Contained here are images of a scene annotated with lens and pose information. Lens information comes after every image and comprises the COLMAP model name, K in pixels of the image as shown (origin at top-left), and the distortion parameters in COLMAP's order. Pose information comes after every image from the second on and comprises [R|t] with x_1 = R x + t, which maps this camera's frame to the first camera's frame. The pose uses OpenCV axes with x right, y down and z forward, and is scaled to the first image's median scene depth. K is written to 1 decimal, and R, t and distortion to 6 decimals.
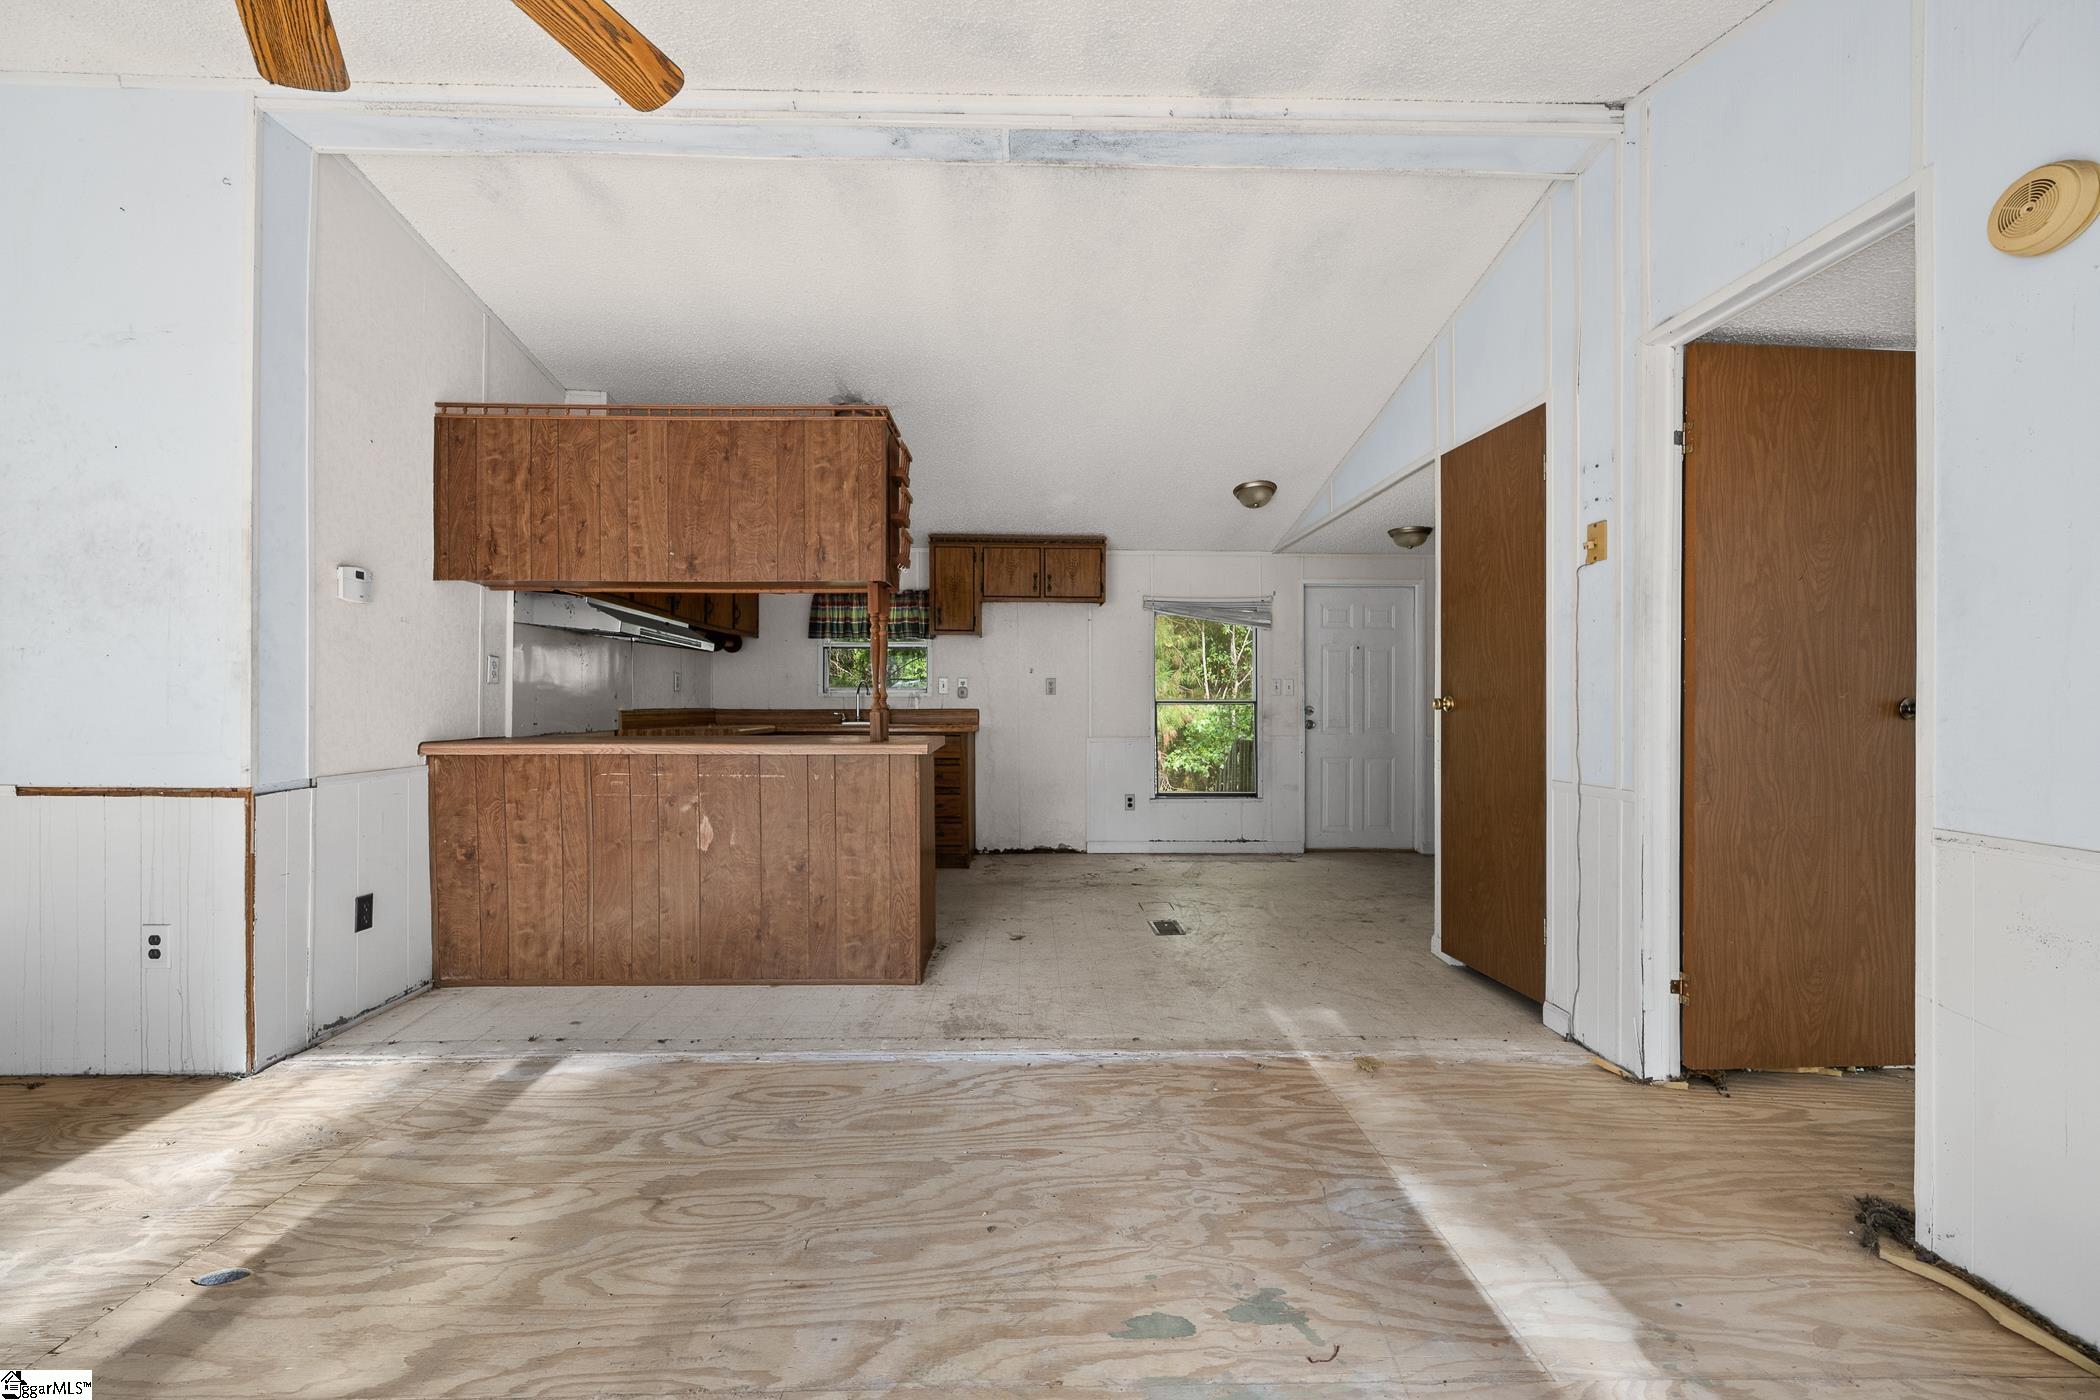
lens RADIAL K [[829.1, 0, 1043.6], [0, 829.1, 697.0], [0, 0, 1]] dist [-0.002181, -0.000046]
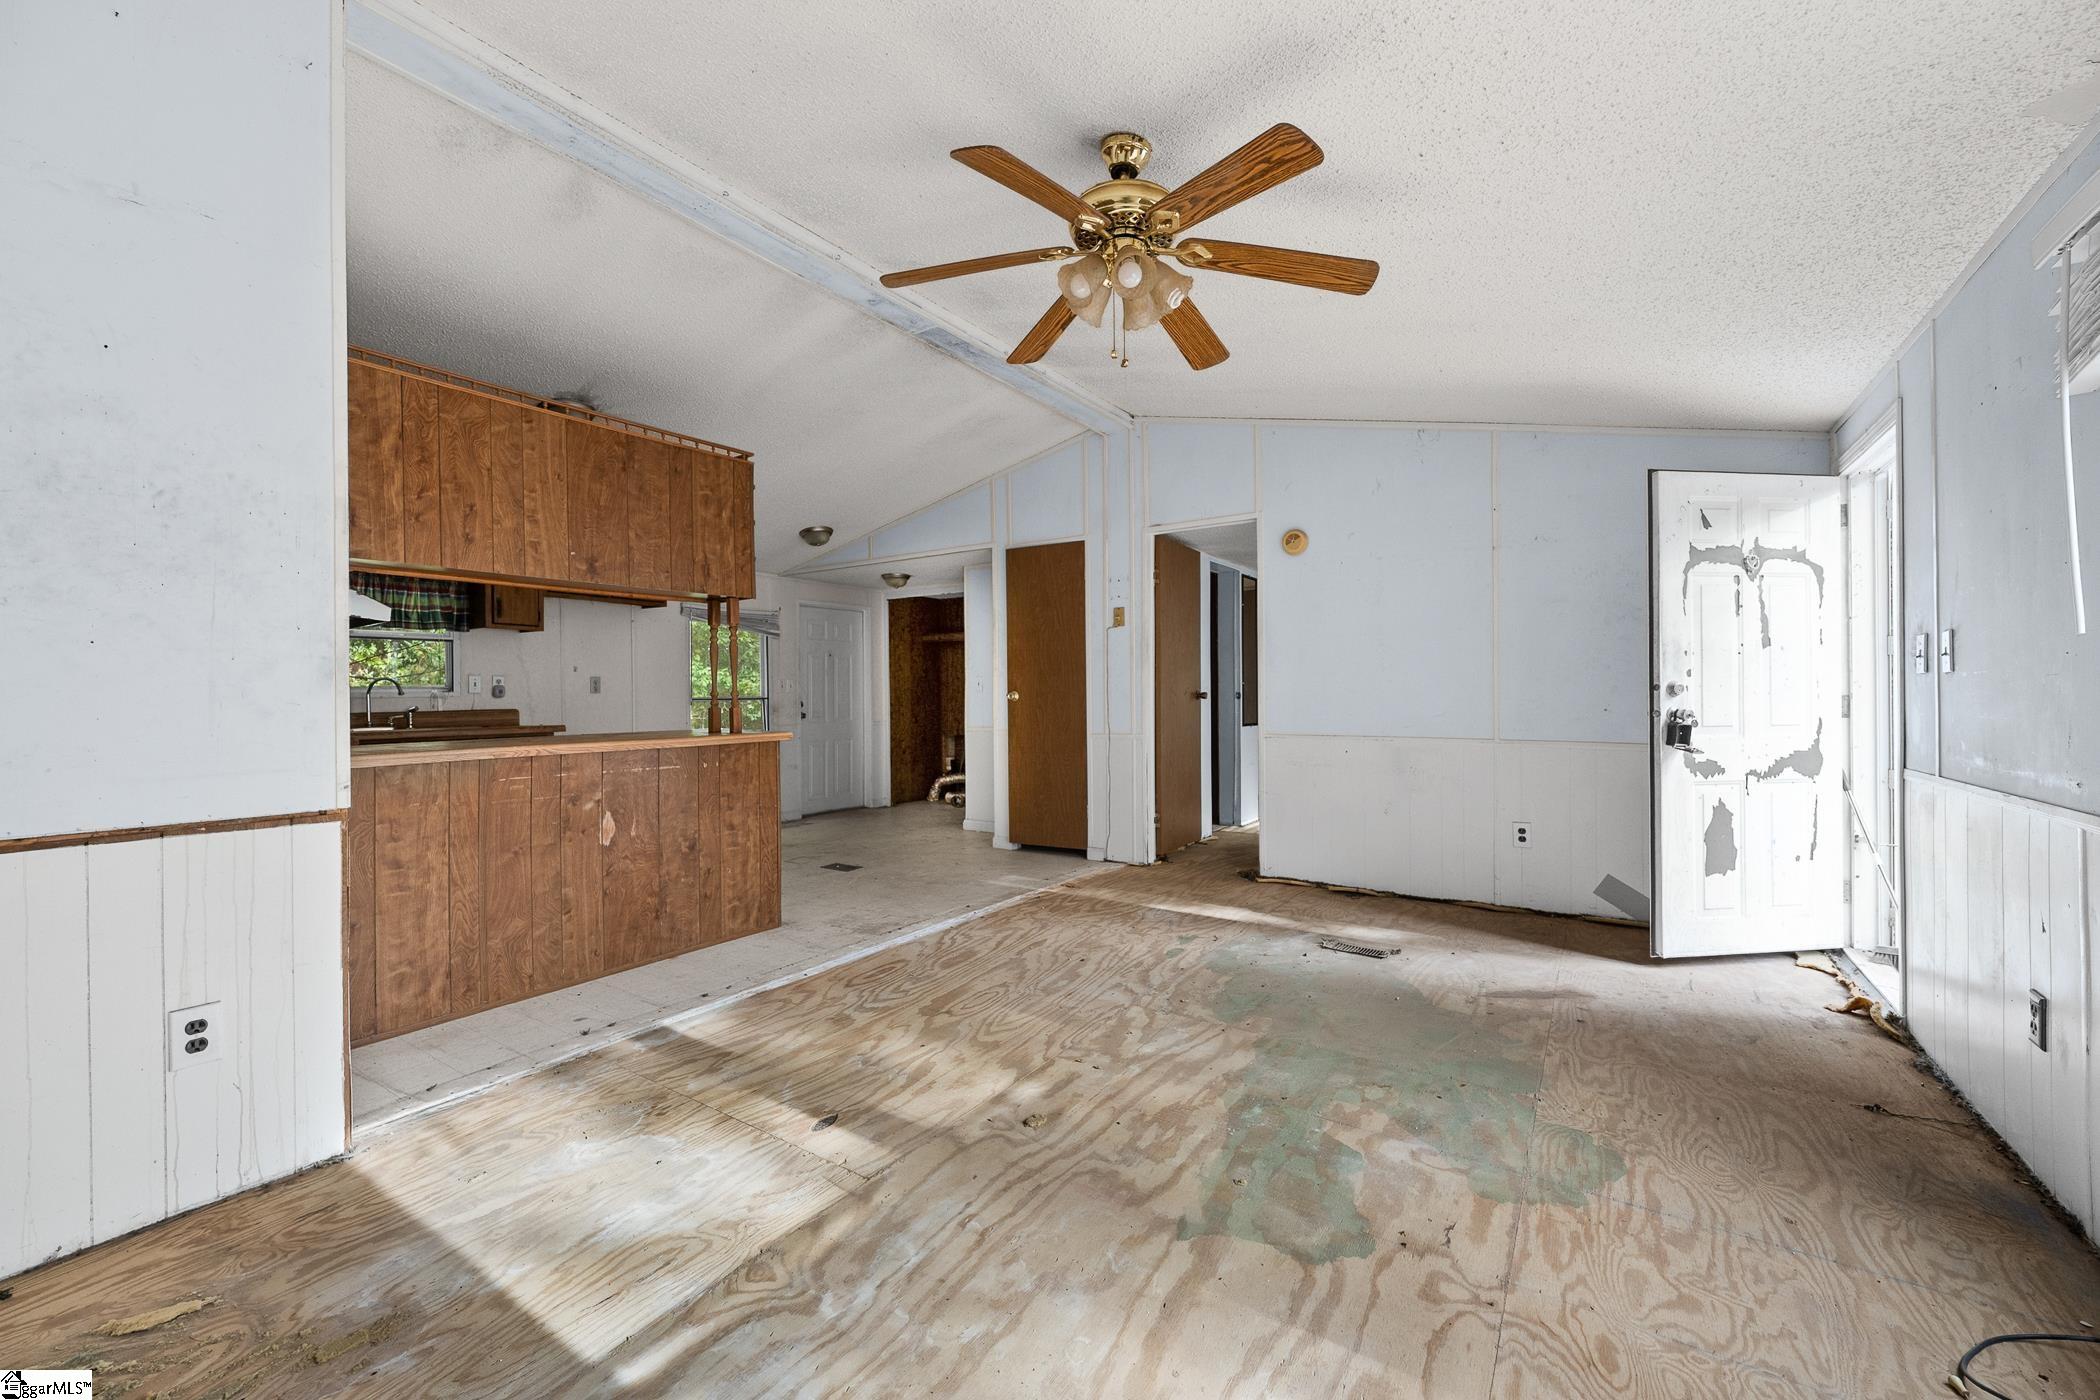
lens RADIAL K [[837.4, 0, 1040.1], [0, 837.4, 691.1], [0, 0, 1]] dist [-0.001756, -0.000192]
pose [[0.577536, -0.004663, 0.816352, -1.033257], [0.008070, 0.999967, 0.000002, -0.002106], [-0.816326, 0.006587, 0.577554, -0.047327]]
